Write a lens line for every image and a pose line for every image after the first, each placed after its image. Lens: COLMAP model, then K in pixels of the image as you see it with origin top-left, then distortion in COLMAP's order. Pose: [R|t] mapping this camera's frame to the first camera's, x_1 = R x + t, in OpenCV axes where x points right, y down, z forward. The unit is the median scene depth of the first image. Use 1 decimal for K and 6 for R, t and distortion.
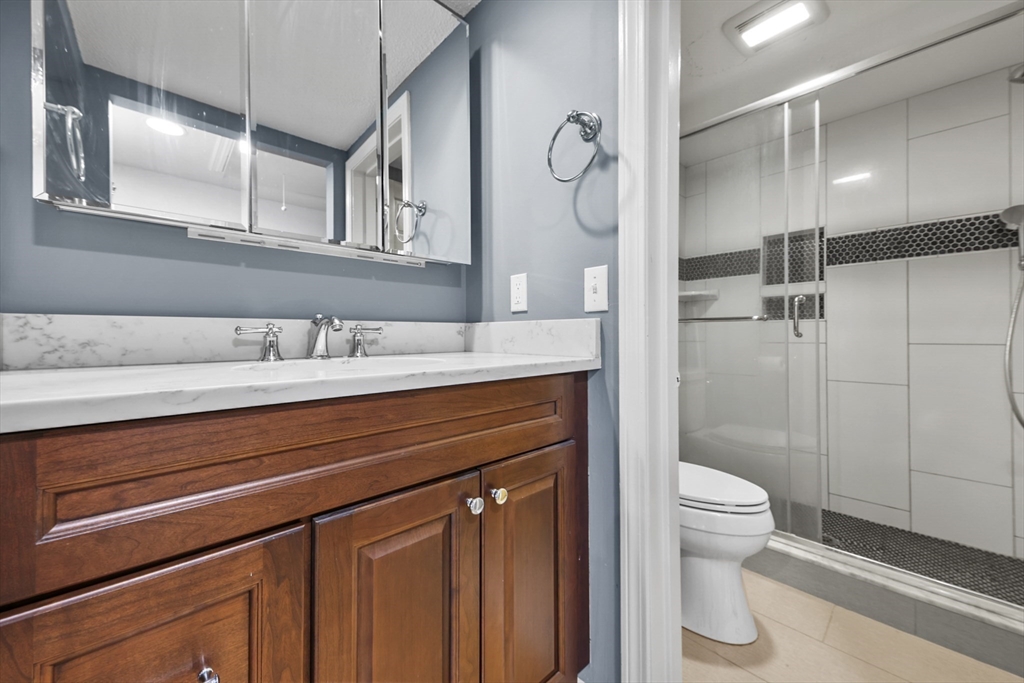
lens RADIAL K [[387.3, 0, 510.0], [0, 387.3, 336.7], [0, 0, 1]] dist [0.023389, -0.000035]
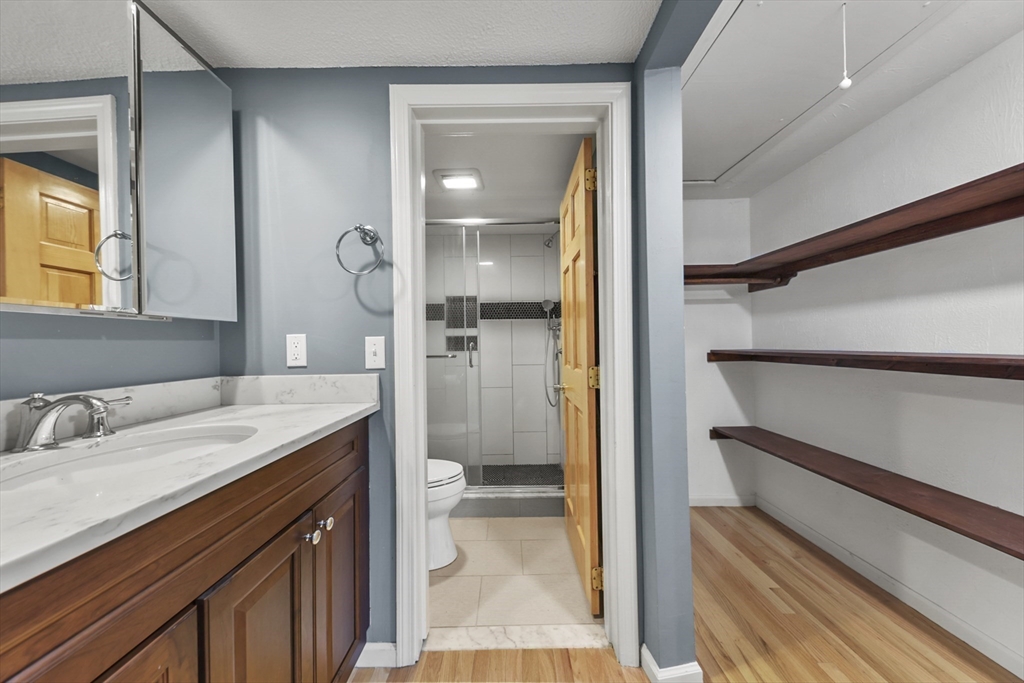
lens RADIAL K [[342.9, 0, 512.8], [0, 342.9, 347.3], [0, 0, 1]] dist [0.000343, -0.000180]
pose [[0.679922, -0.012918, 0.733171, -0.292488], [0.014193, 0.999889, 0.004455, -0.120408], [-0.733147, 0.007377, 0.680030, -0.163588]]
